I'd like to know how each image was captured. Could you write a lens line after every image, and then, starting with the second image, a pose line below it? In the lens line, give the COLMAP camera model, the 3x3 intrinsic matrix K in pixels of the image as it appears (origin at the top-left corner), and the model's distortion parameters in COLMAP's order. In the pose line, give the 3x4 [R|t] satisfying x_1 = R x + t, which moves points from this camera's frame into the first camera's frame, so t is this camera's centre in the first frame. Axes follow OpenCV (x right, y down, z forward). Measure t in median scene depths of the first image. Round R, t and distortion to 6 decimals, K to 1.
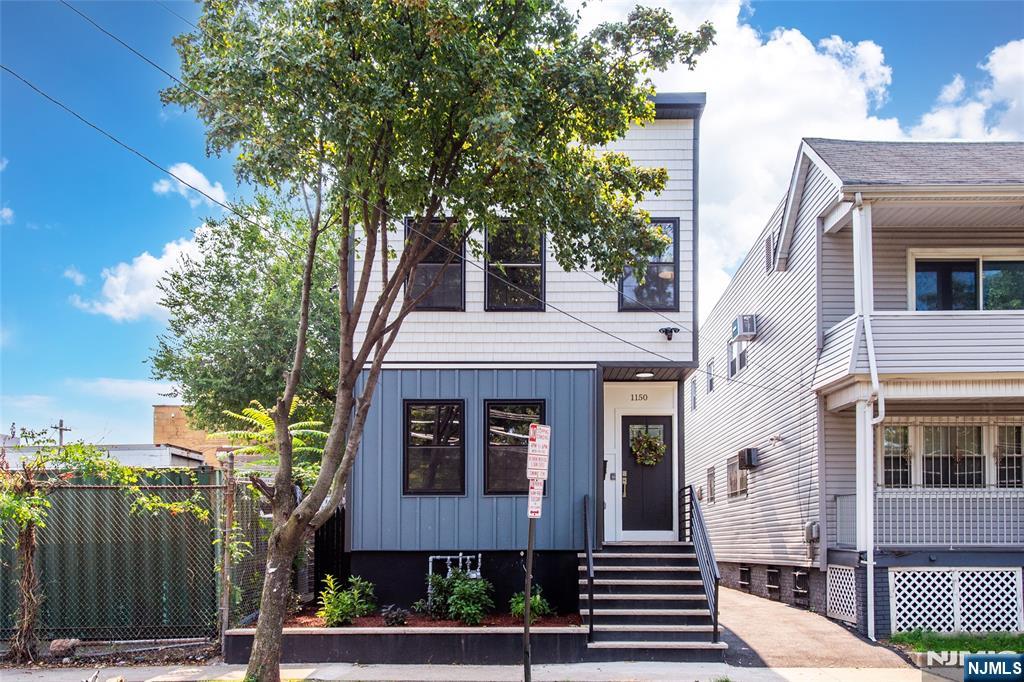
lens RADIAL K [[889.3, 0, 497.8], [0, 889.3, 379.8], [0, 0, 1]] dist [-0.006130, -0.031400]
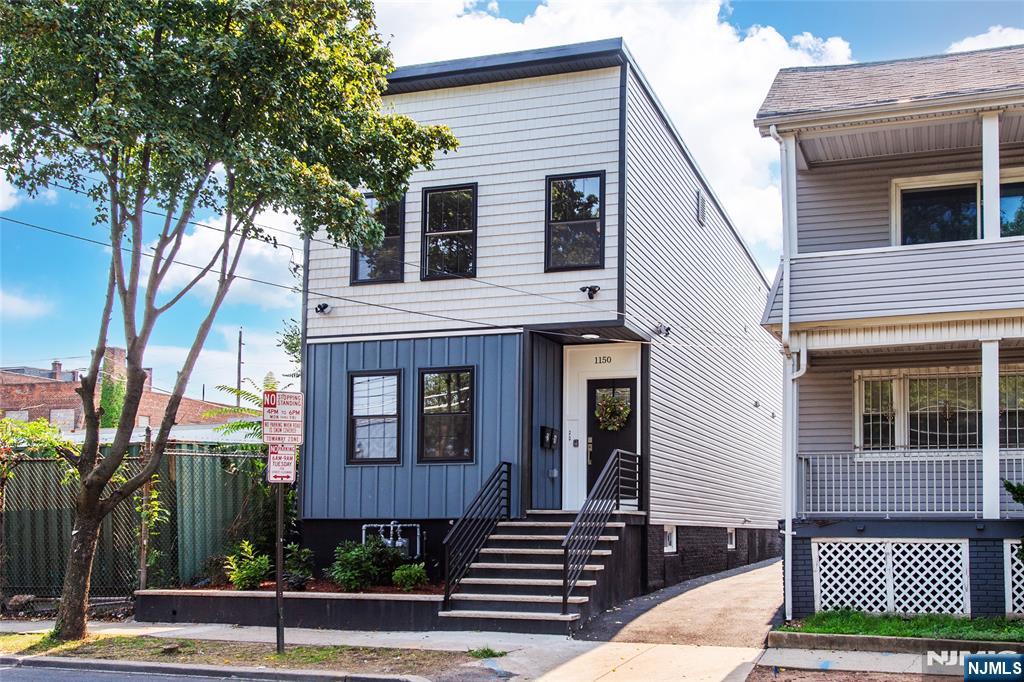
lens RADIAL K [[909.9, 0, 512.5], [0, 909.9, 339.3], [0, 0, 1]] dist [-0.016762, -0.016372]
pose [[0.967113, -0.047770, -0.249821, 0.387638], [0.044781, 0.998841, -0.017637, 0.013209], [0.250374, 0.005870, 0.968131, 0.034291]]
